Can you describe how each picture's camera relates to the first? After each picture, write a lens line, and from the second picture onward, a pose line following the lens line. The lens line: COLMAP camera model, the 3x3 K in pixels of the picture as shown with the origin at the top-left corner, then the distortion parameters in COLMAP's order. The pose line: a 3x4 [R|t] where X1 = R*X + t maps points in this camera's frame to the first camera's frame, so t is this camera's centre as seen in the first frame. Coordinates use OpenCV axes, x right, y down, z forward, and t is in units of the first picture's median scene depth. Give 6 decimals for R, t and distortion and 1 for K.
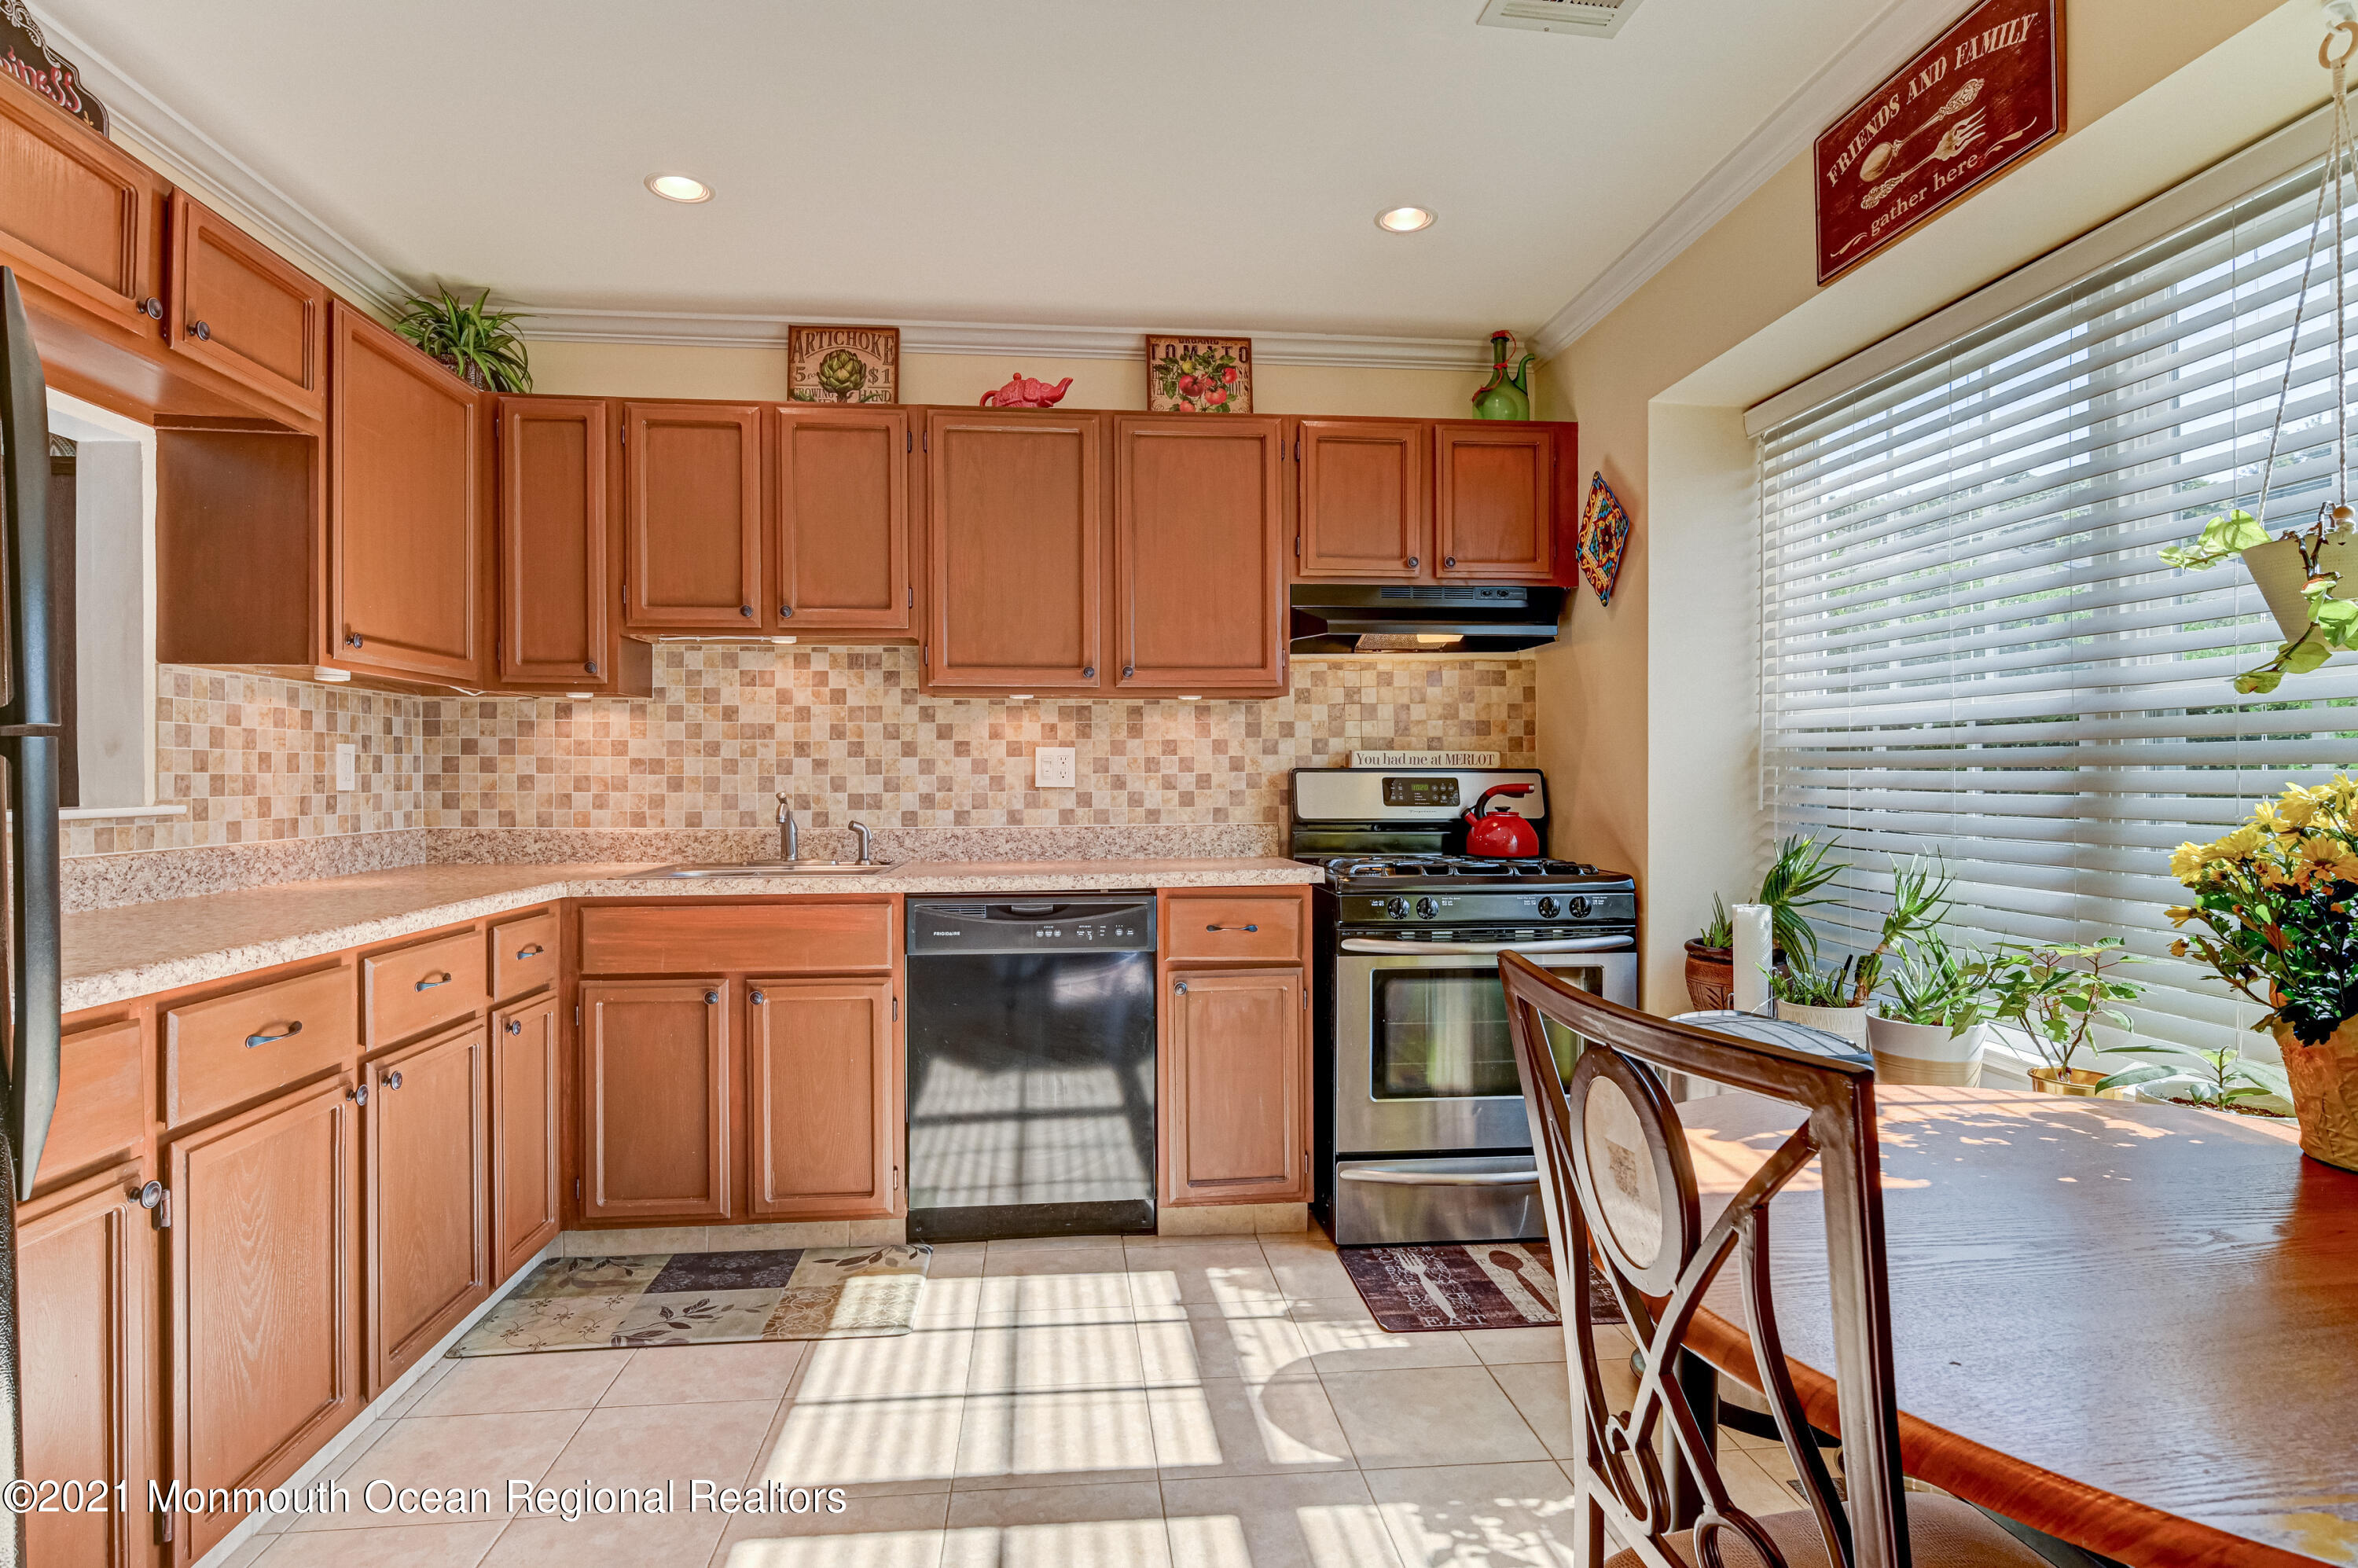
lens RADIAL K [[1217.1, 0, 1187.9], [0, 1217.1, 778.3], [0, 0, 1]] dist [-0.011690, 0.003845]
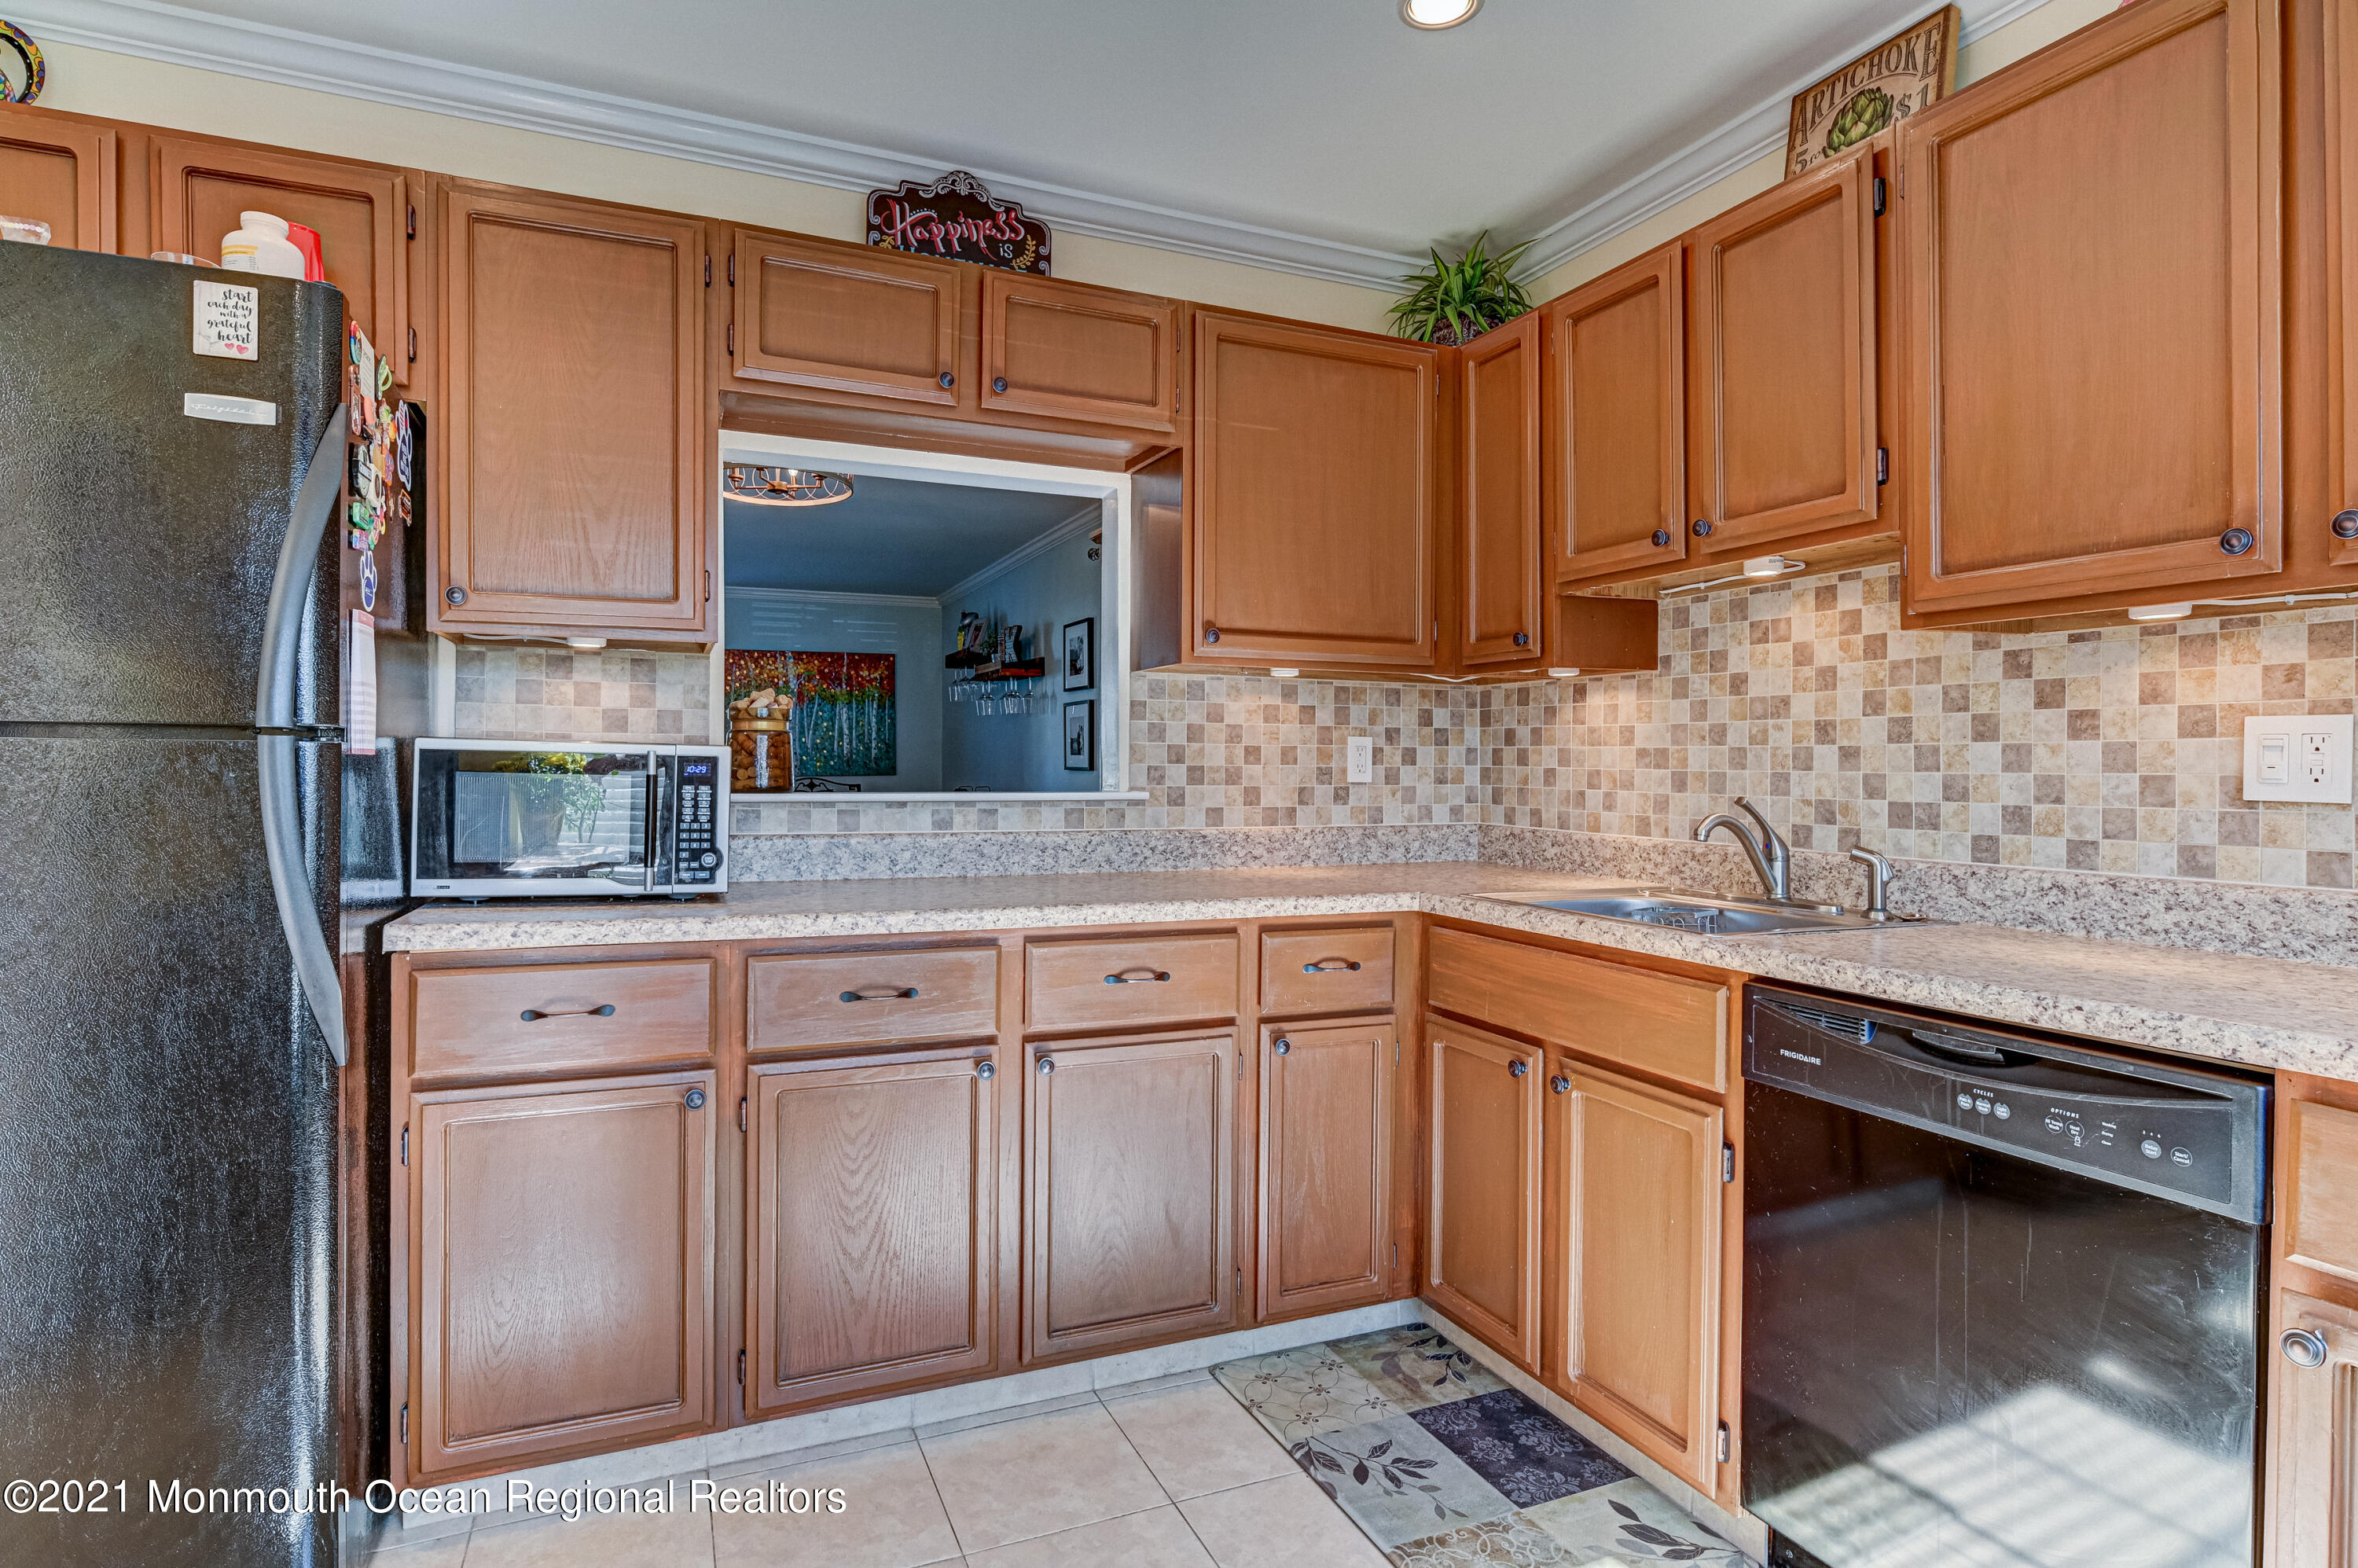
lens RADIAL K [[1217.1, 0, 1163.9], [0, 1217.1, 776.3], [0, 0, 1]] dist [-0.011690, 0.003845]
pose [[0.295002, 0.011782, -0.955424, 0.243063], [-0.009306, 0.999912, 0.009457, -0.003382], [0.955451, 0.006101, 0.295086, 0.551212]]
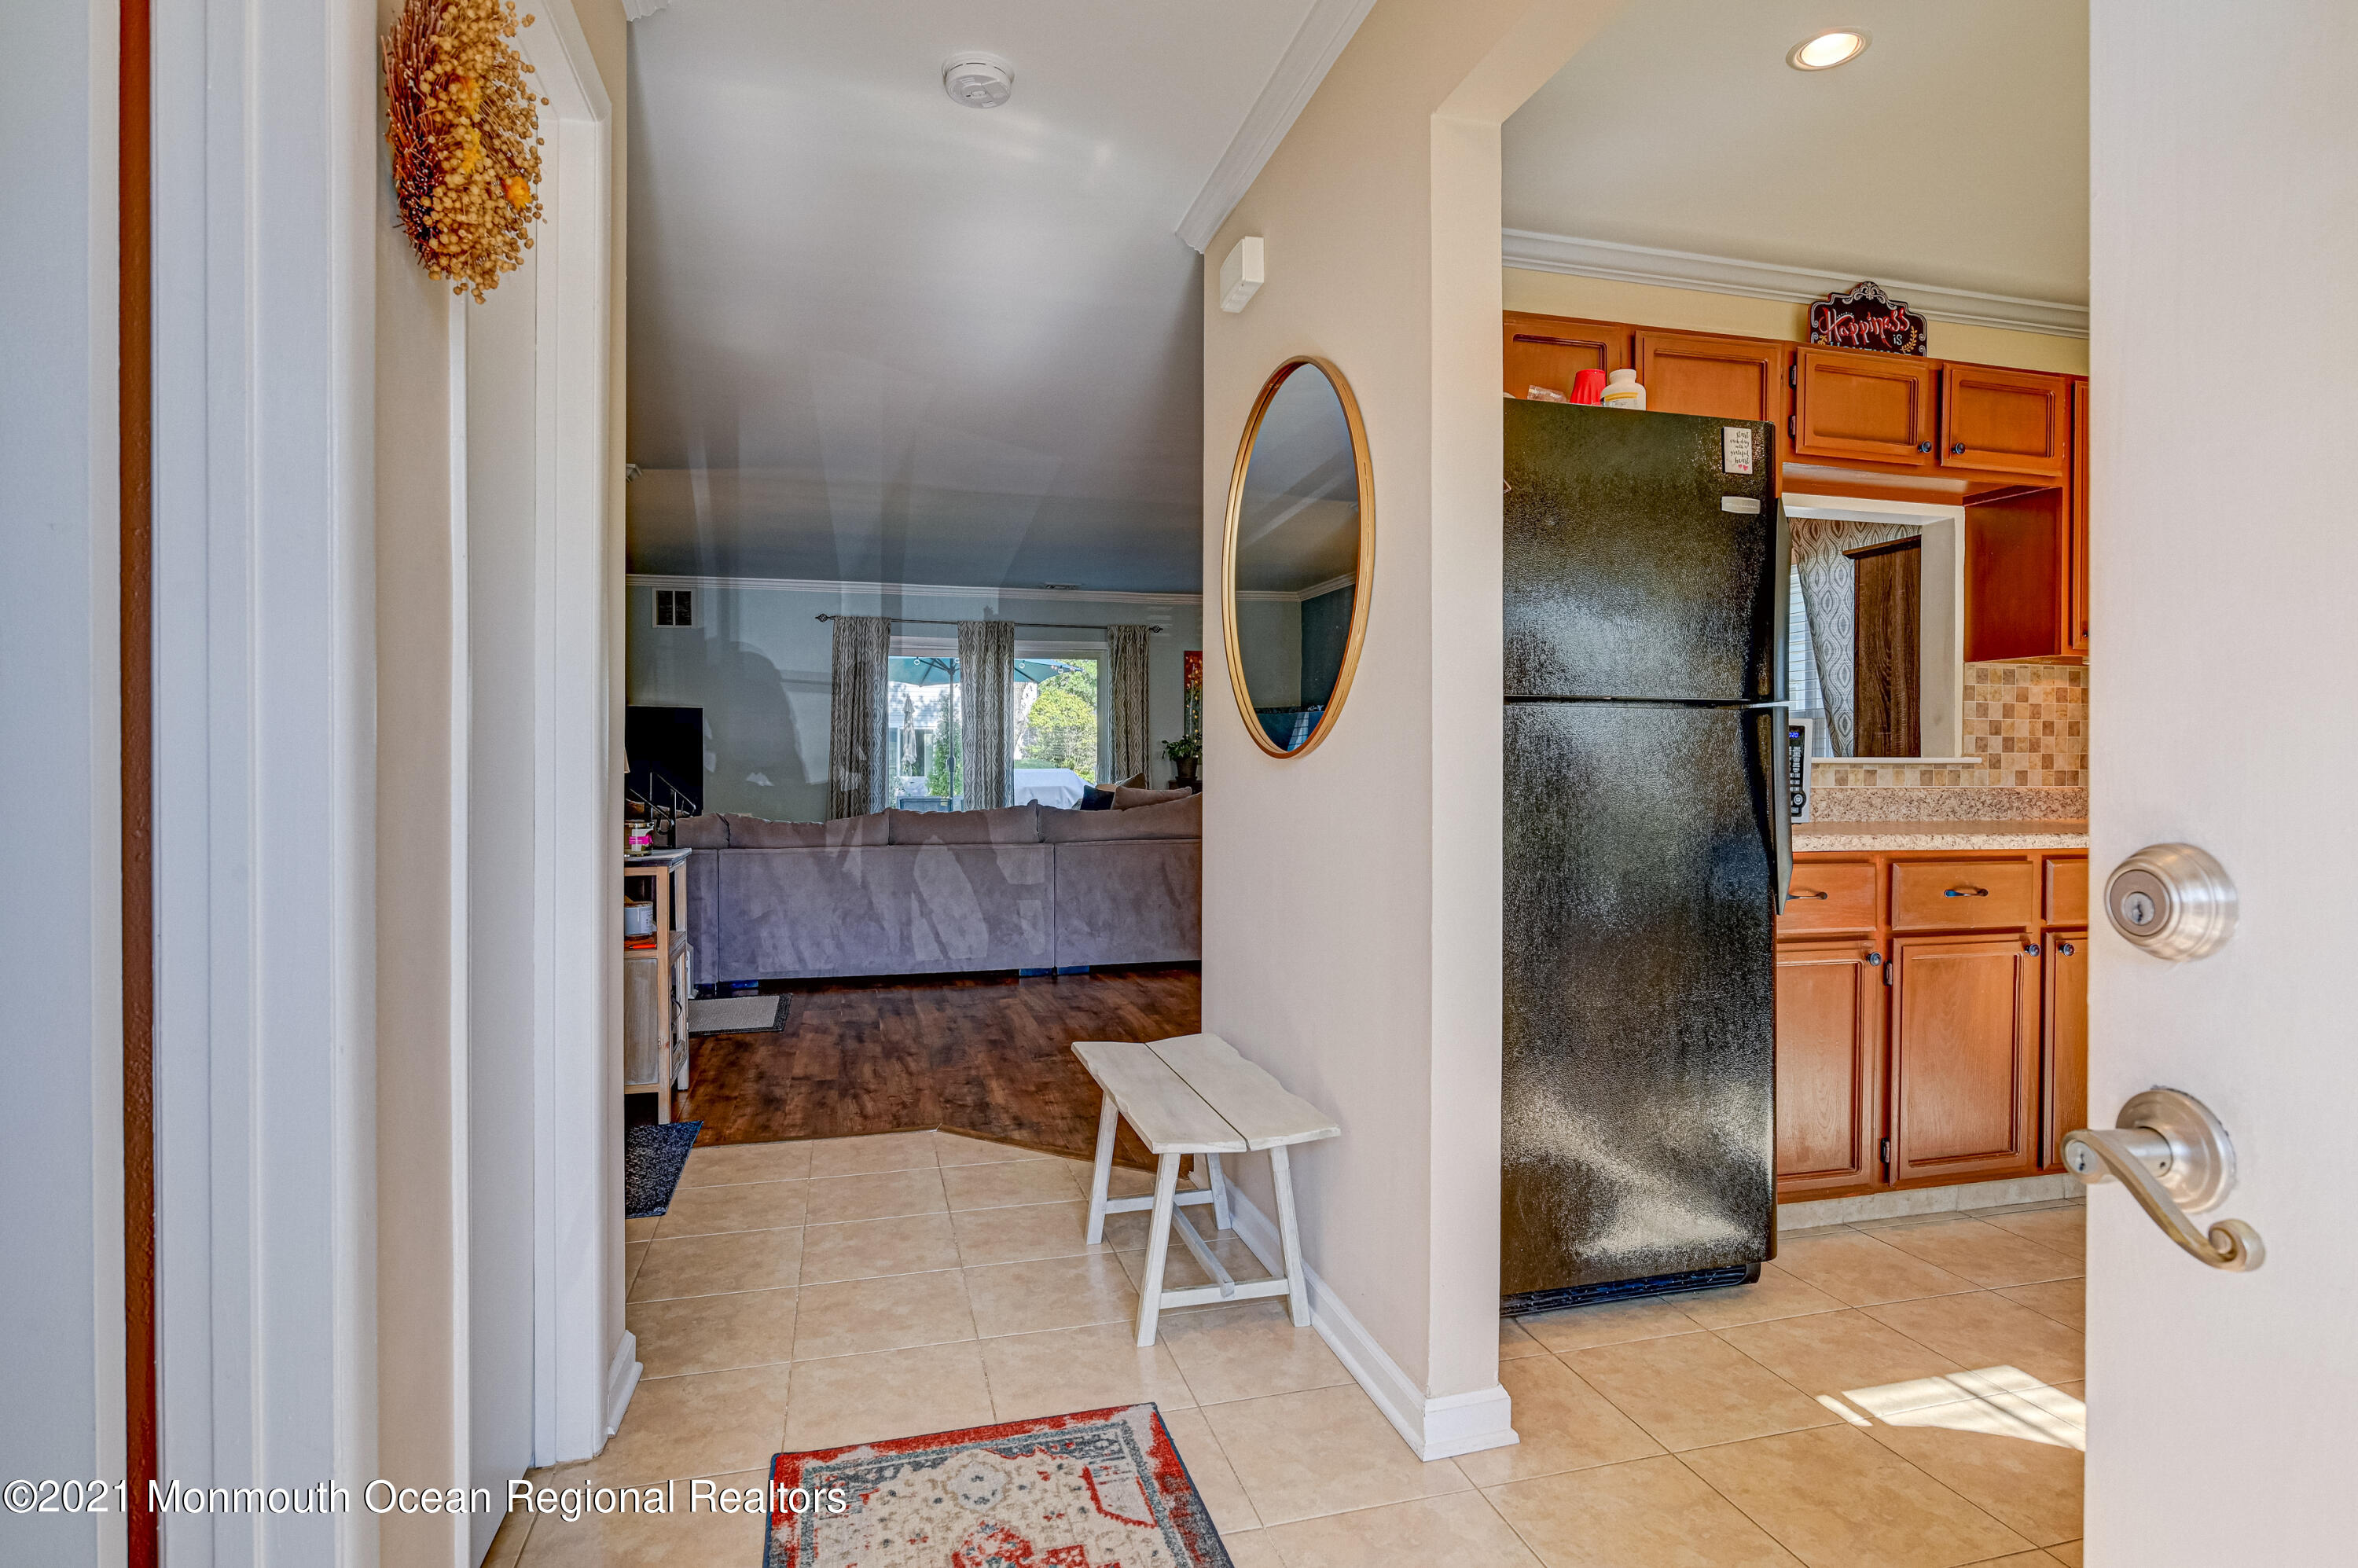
lens RADIAL K [[1217.1, 0, 1164.8], [0, 1217.1, 773.0], [0, 0, 1]] dist [-0.011690, 0.003845]
pose [[0.152444, 0.011250, -0.988248, 0.393704], [-0.005373, 0.999930, 0.010554, 0.025544], [0.988298, 0.003701, 0.152493, -0.170430]]
